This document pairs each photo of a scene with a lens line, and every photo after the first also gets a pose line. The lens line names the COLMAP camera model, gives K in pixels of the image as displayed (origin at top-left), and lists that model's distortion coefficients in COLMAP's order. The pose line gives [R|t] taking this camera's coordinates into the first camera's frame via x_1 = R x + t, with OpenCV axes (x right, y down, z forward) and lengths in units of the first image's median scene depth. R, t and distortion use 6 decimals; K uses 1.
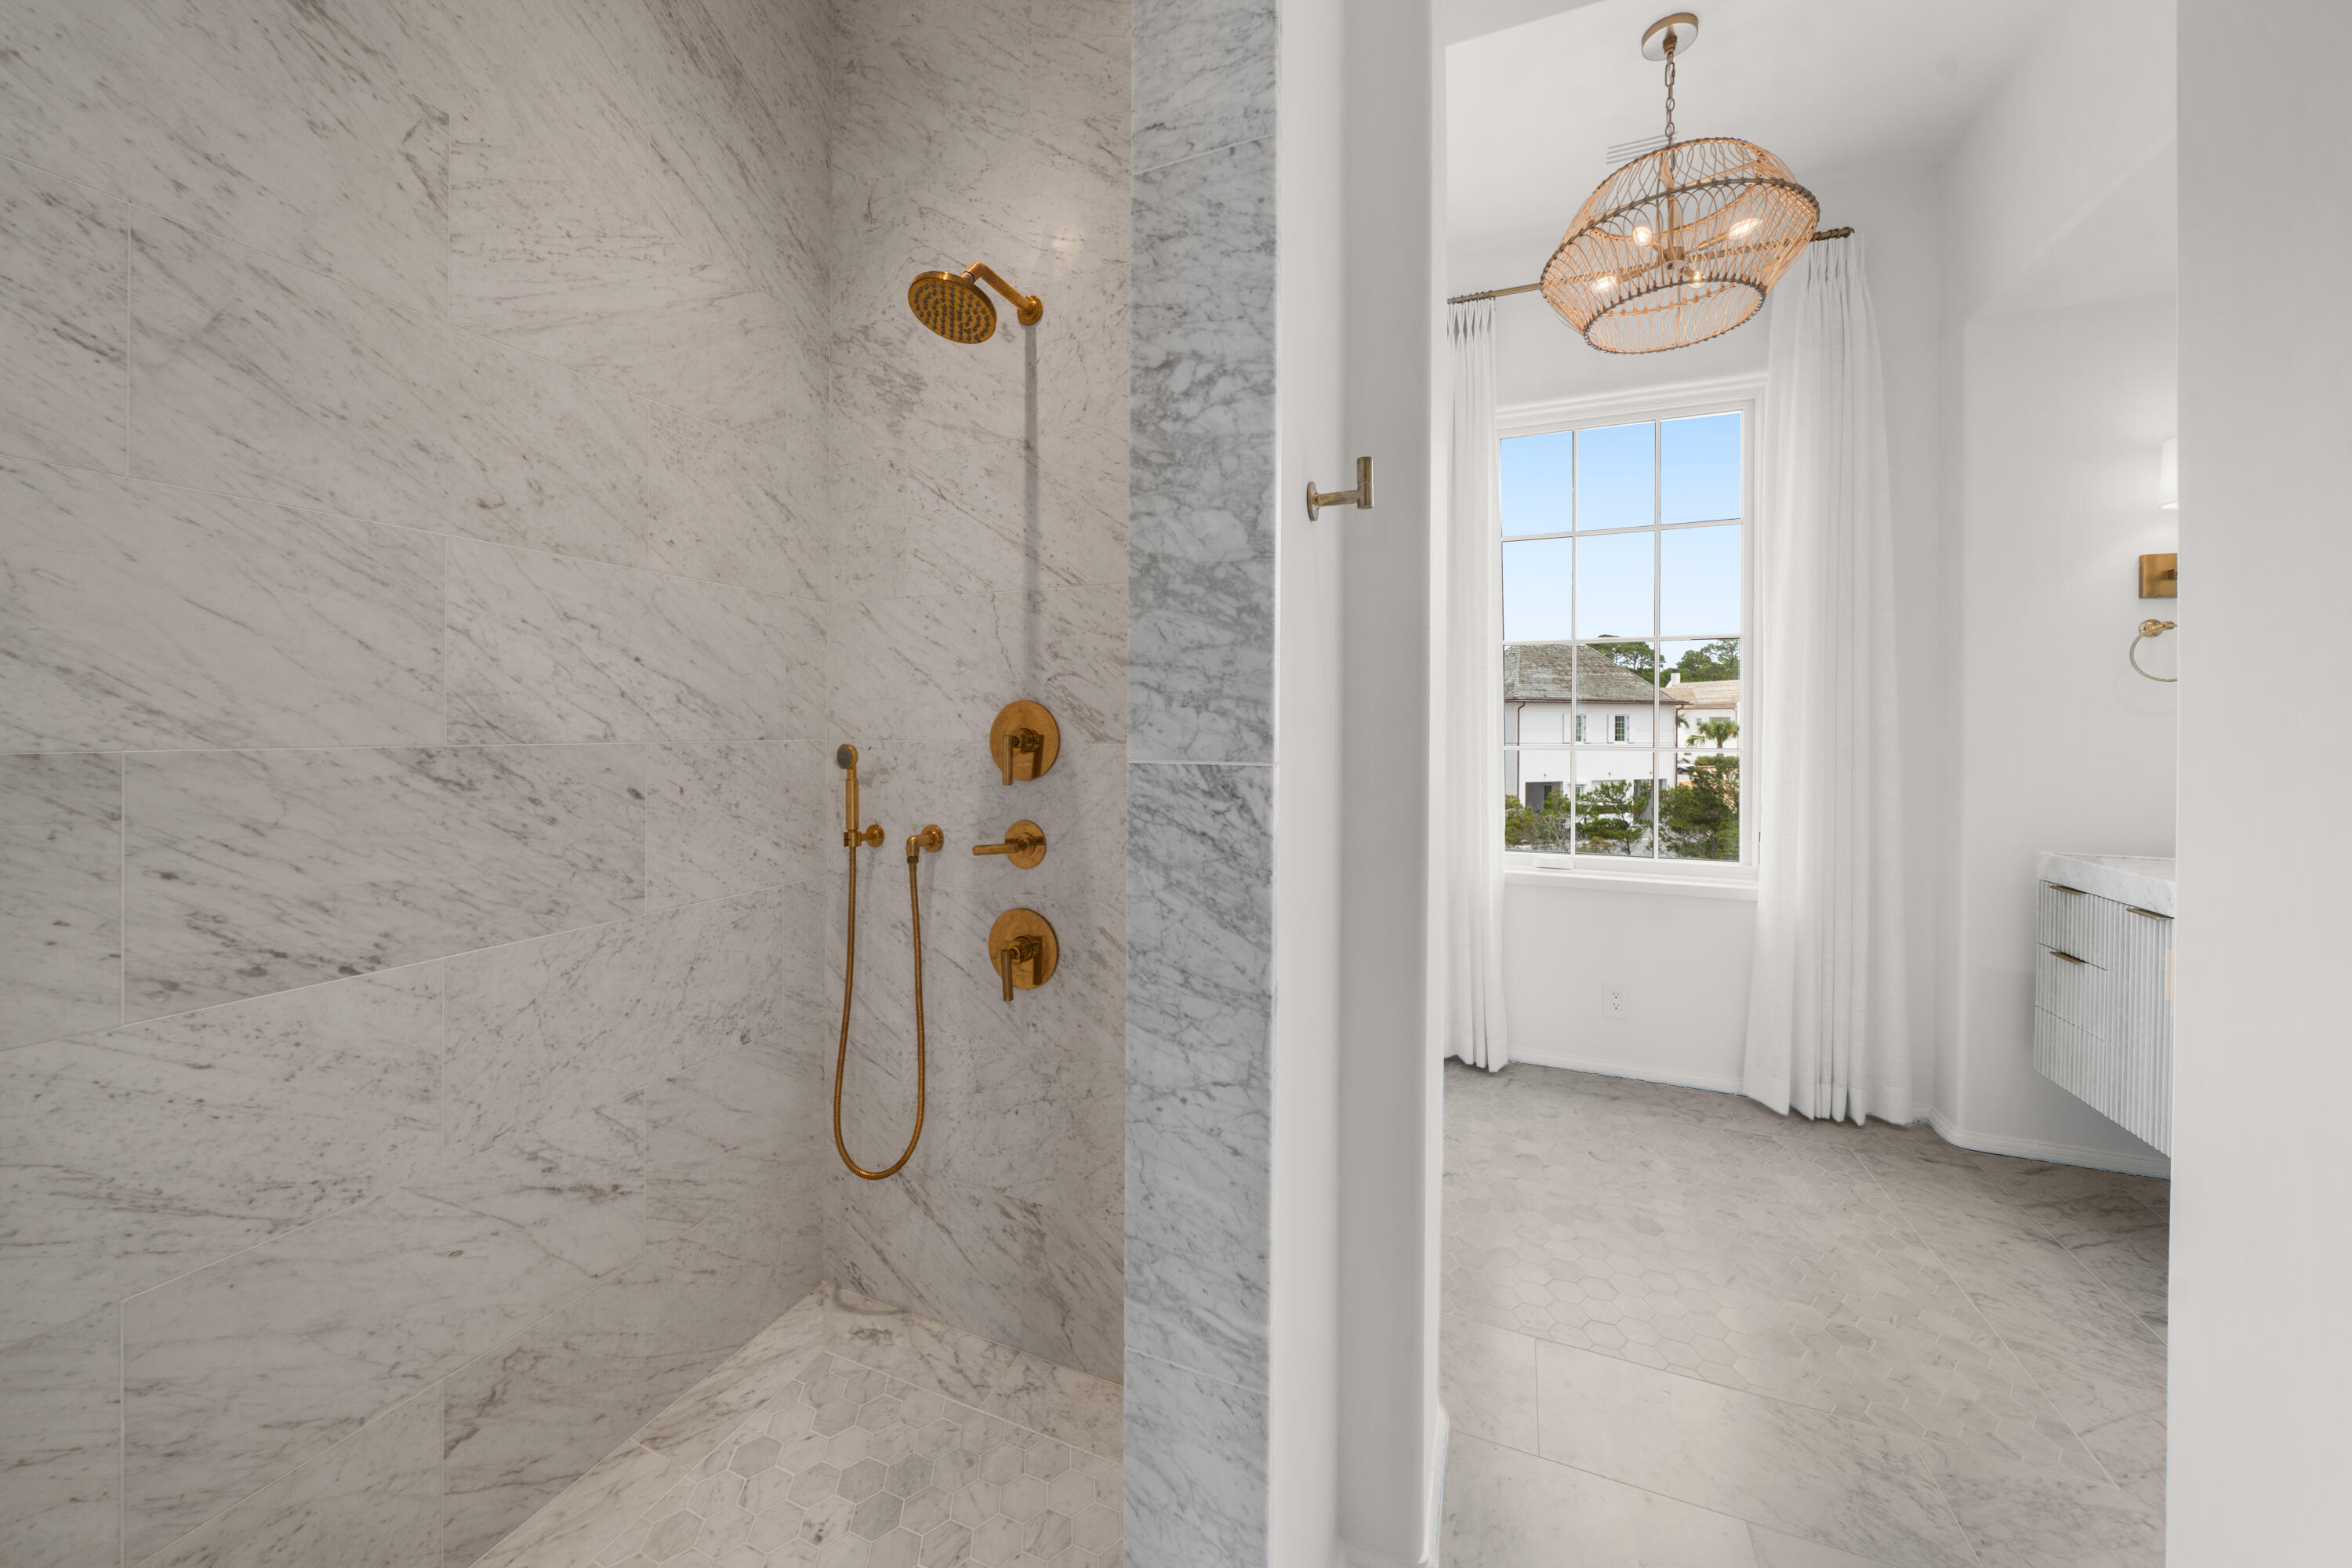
lens RADIAL K [[833.7, 0, 1171.8], [0, 833.7, 731.1], [0, 0, 1]] dist [-0.005293, -0.000305]
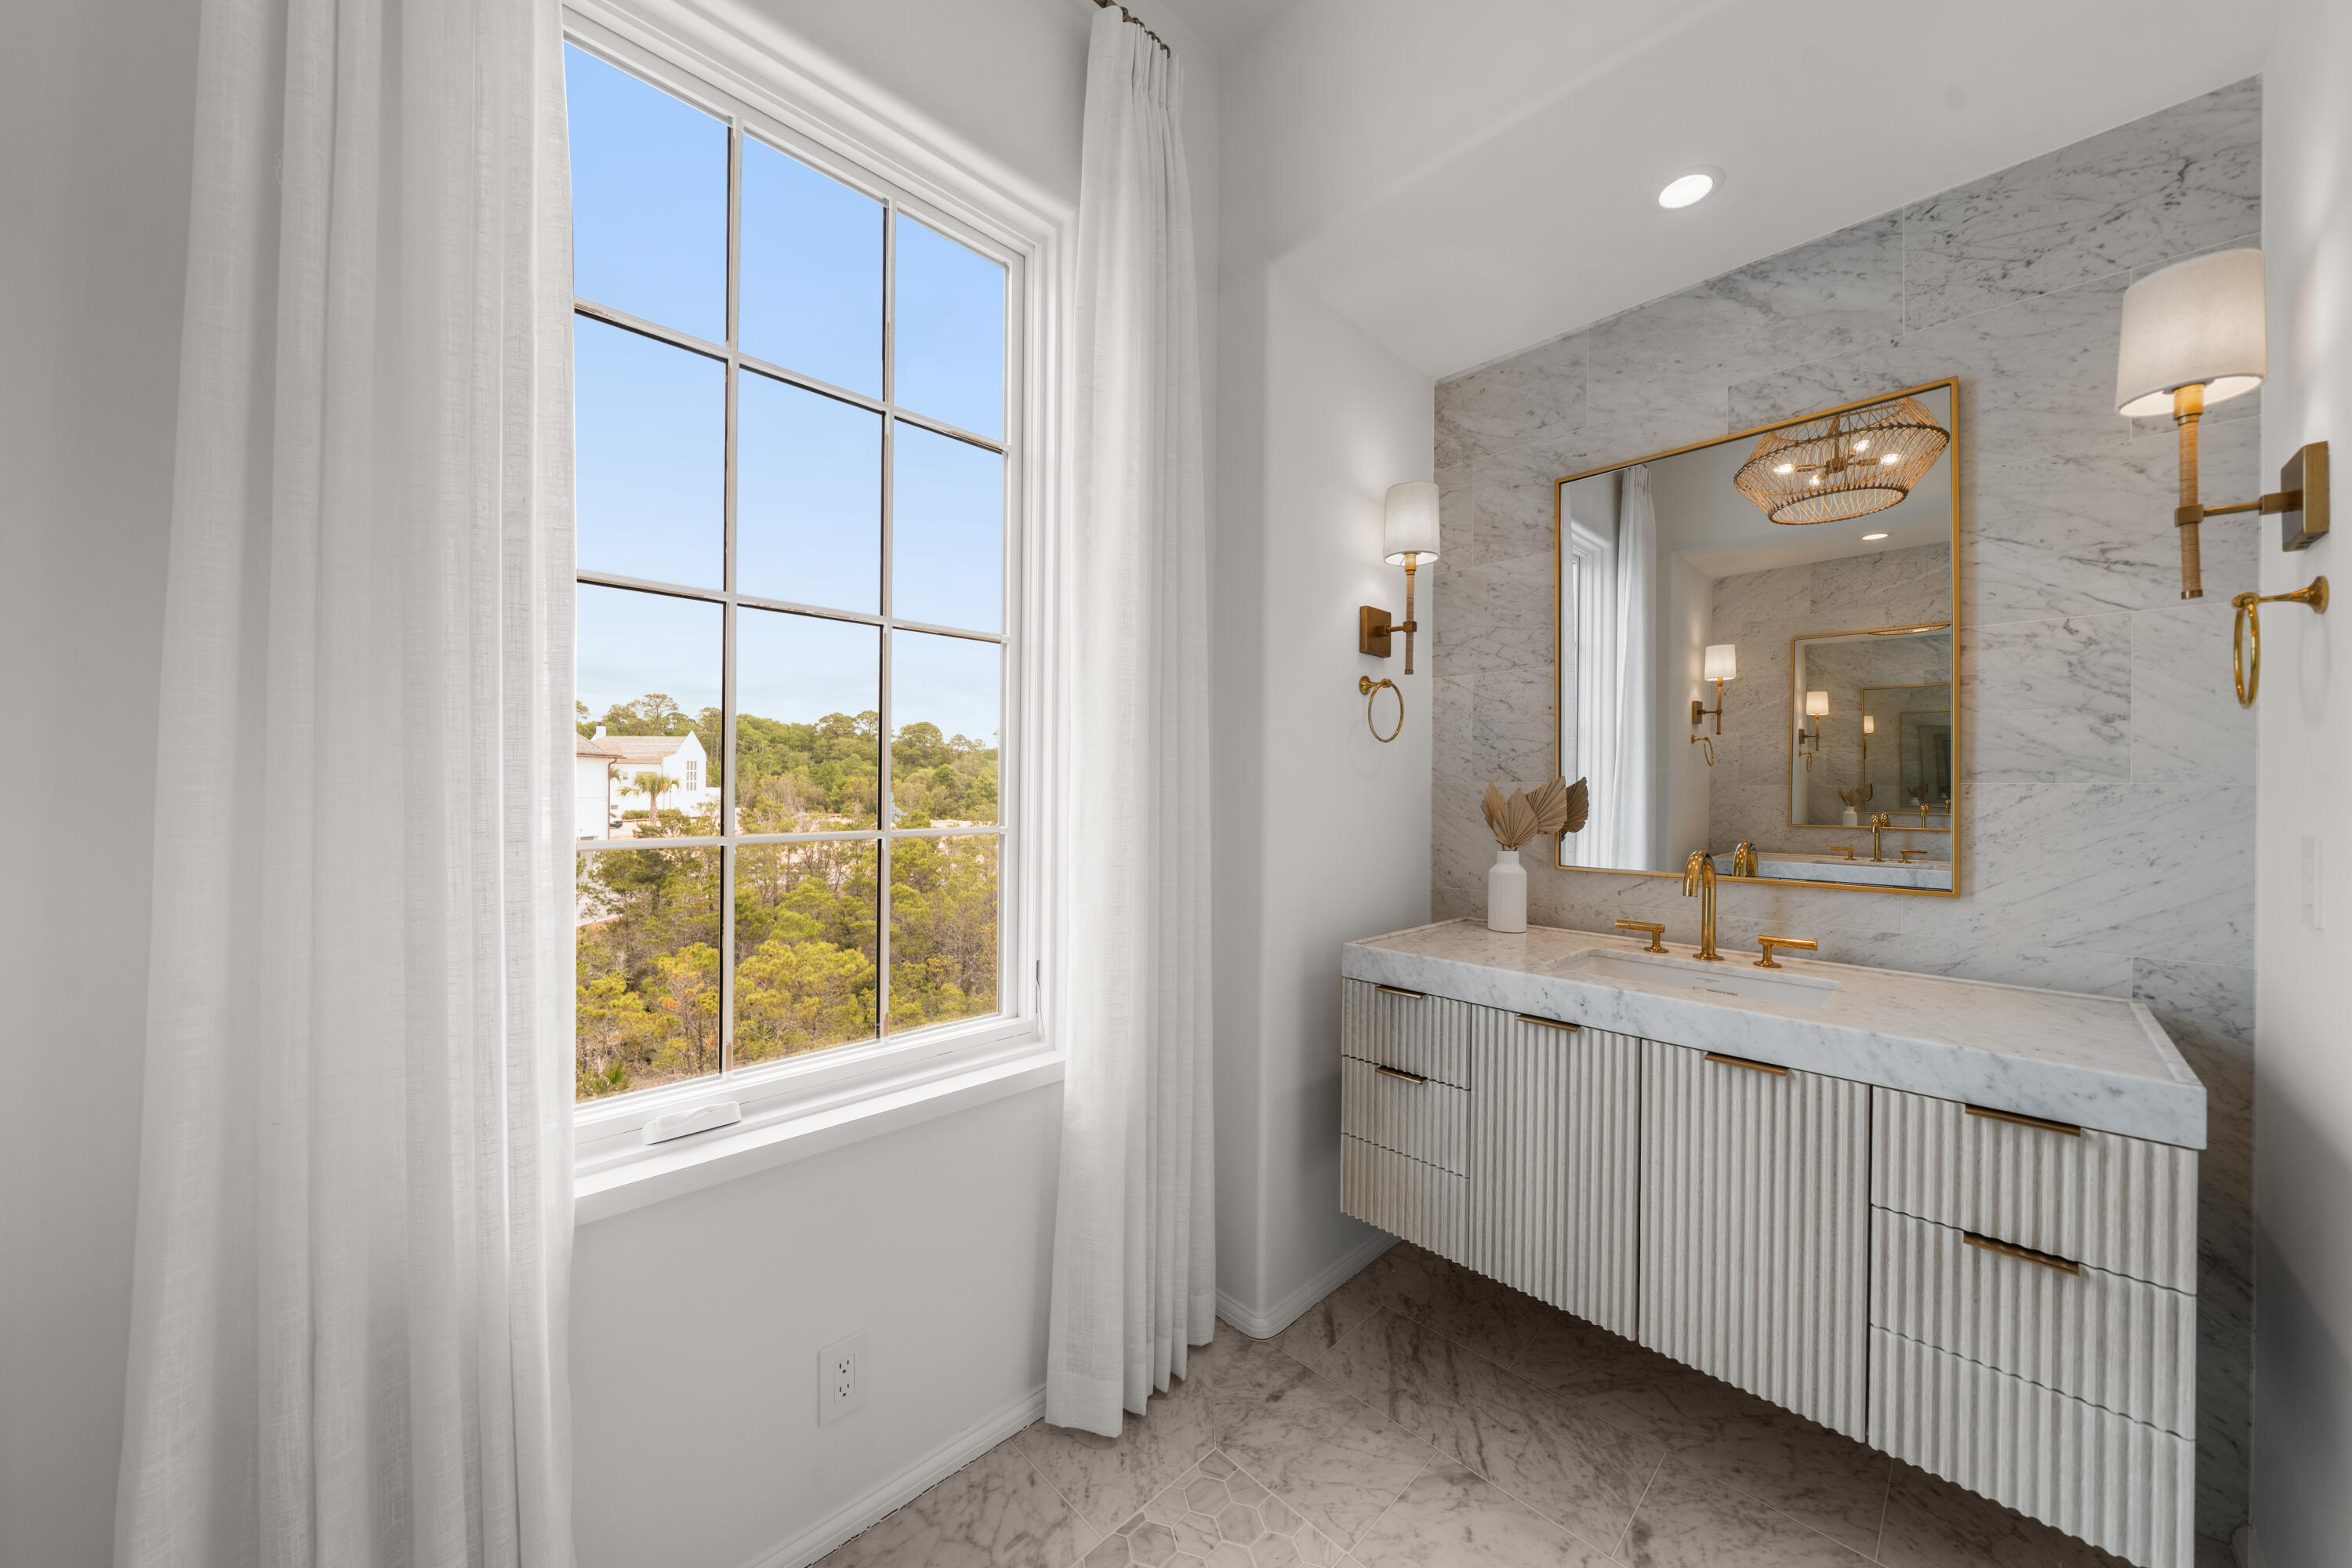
lens RADIAL K [[807.2, 0, 1172.5], [0, 807.2, 786.4], [0, 0, 1]] dist [-0.006776, -0.000080]
pose [[0.395407, 0.000036, 0.918506, 0.333265], [-0.001493, 0.999999, 0.000603, -0.012621], [-0.918505, -0.001610, 0.395407, 1.118694]]
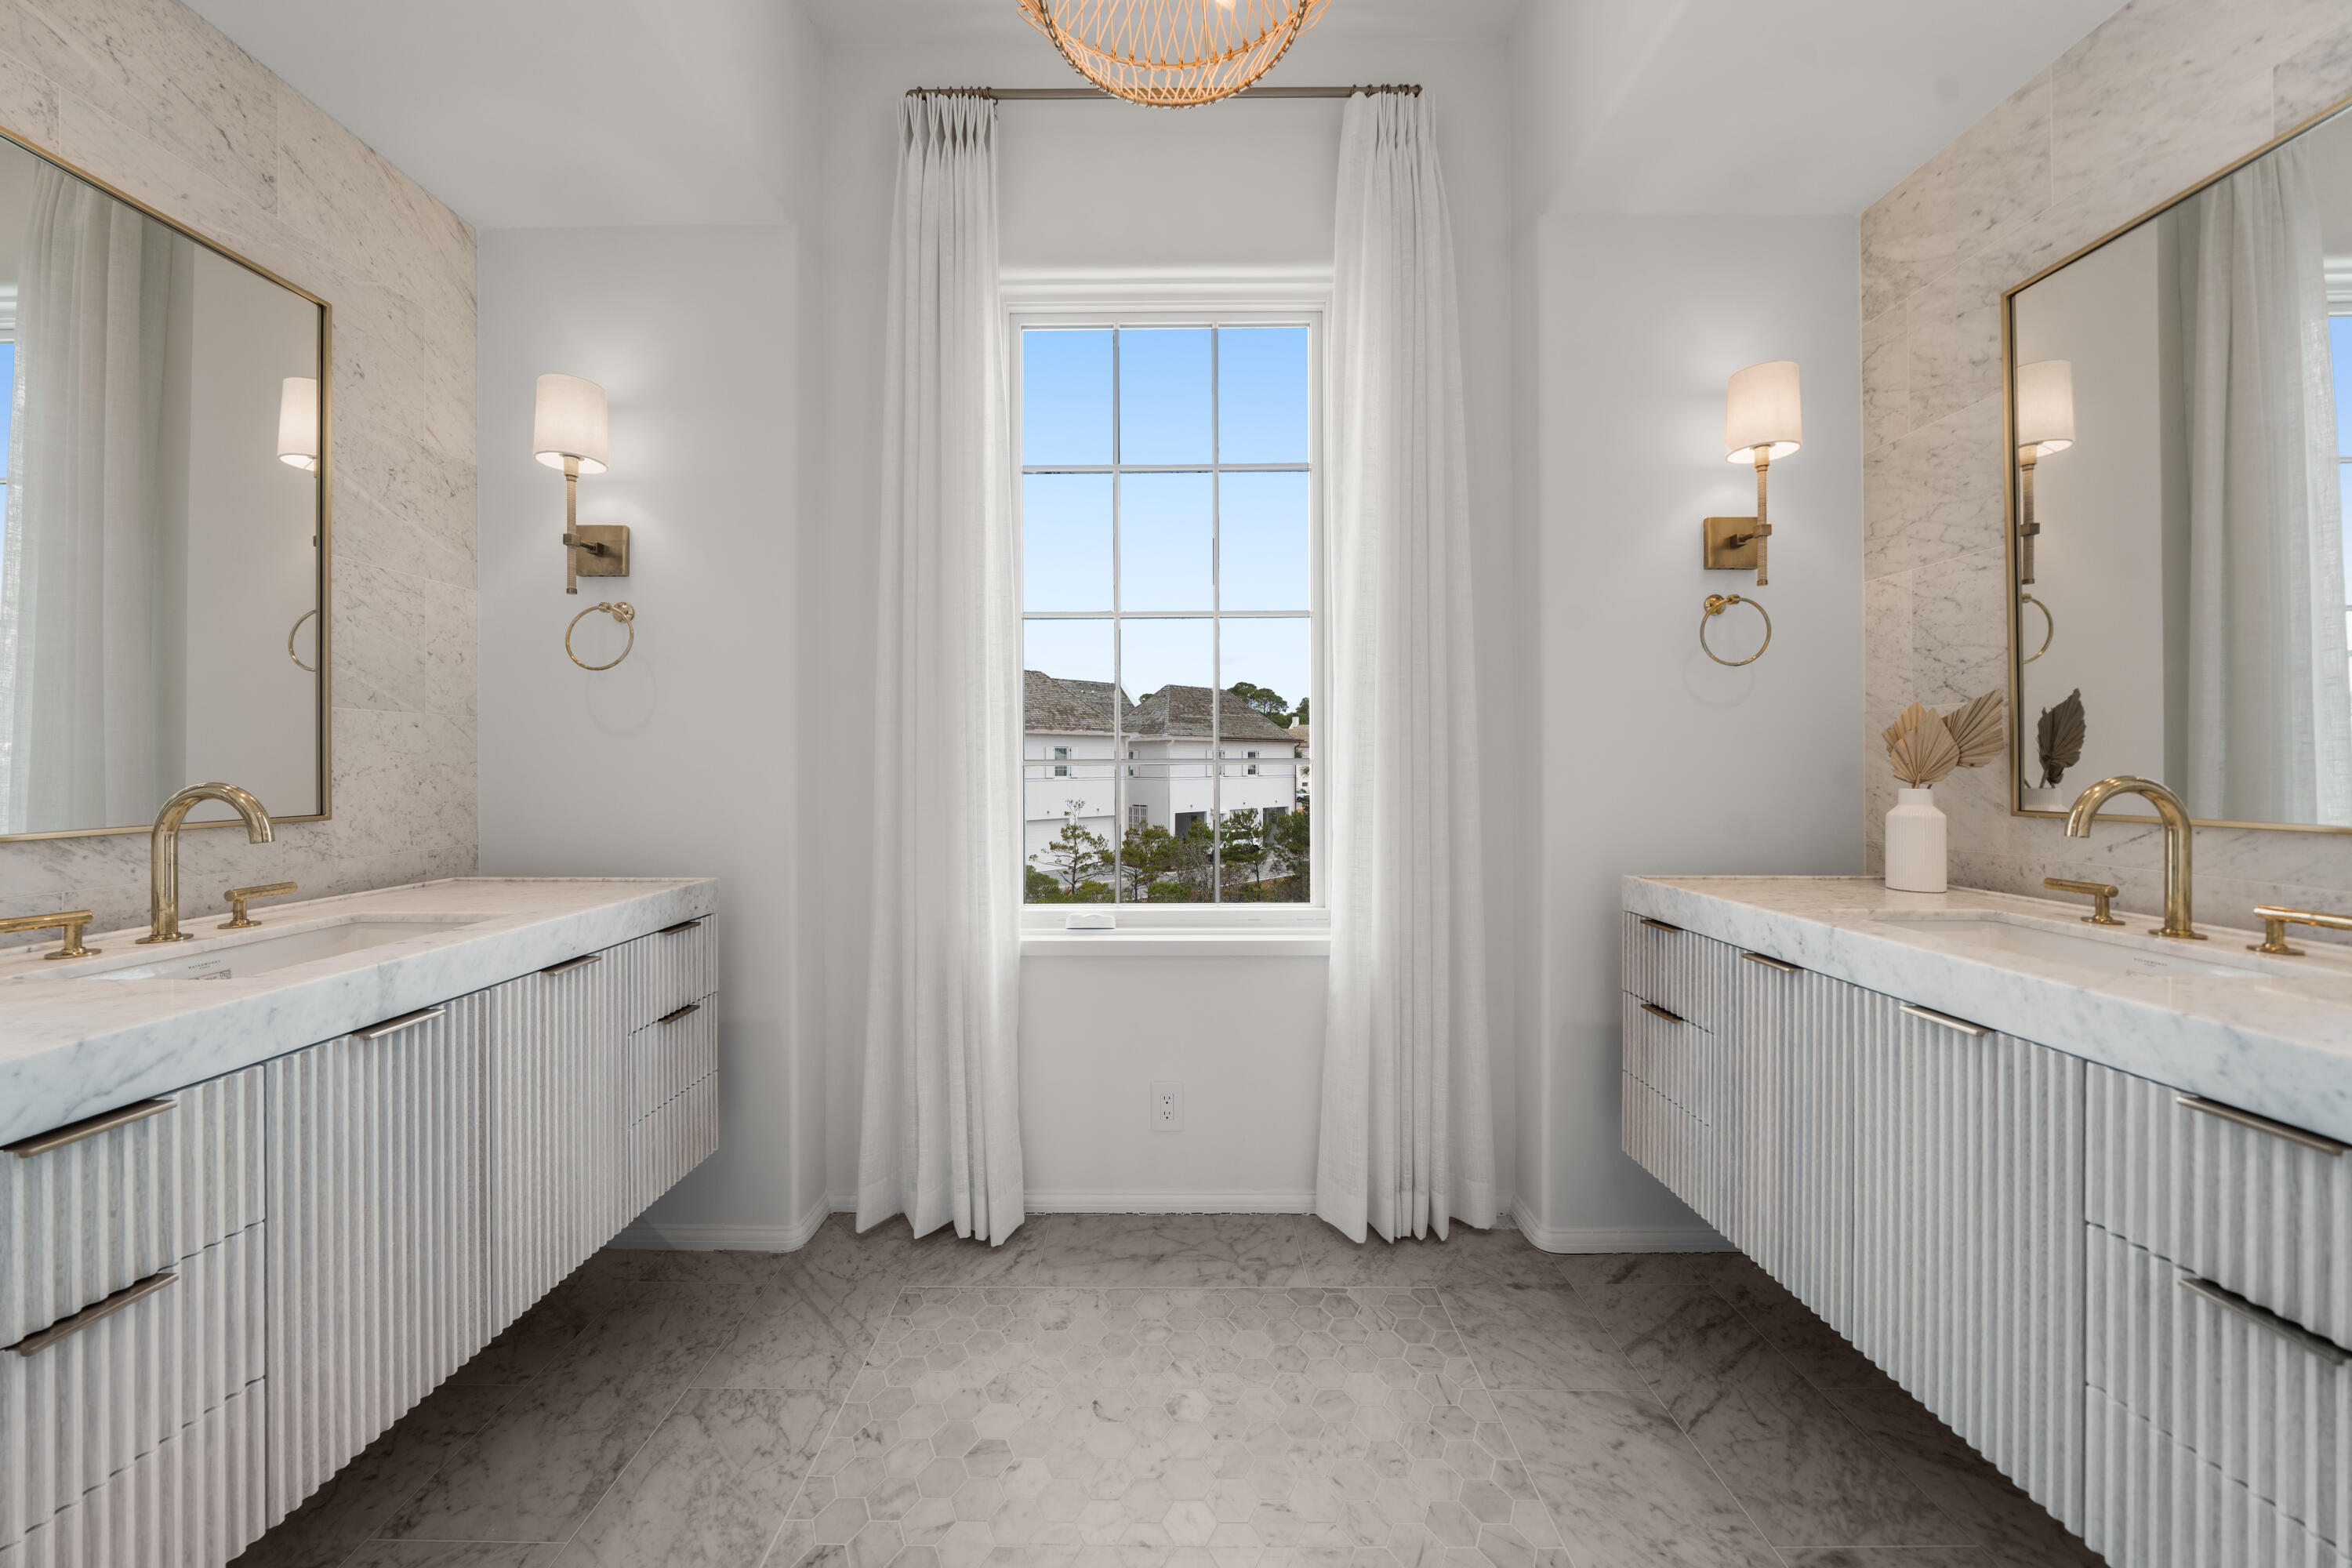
lens RADIAL K [[814.4, 0, 1168.7], [0, 814.4, 762.9], [0, 0, 1]] dist [-0.007499, -0.000088]
pose [[0.925374, -0.006480, 0.379000, 0.462631], [0.009236, 0.999942, -0.005456, 0.049487], [-0.378942, 0.008550, 0.925381, 0.588789]]
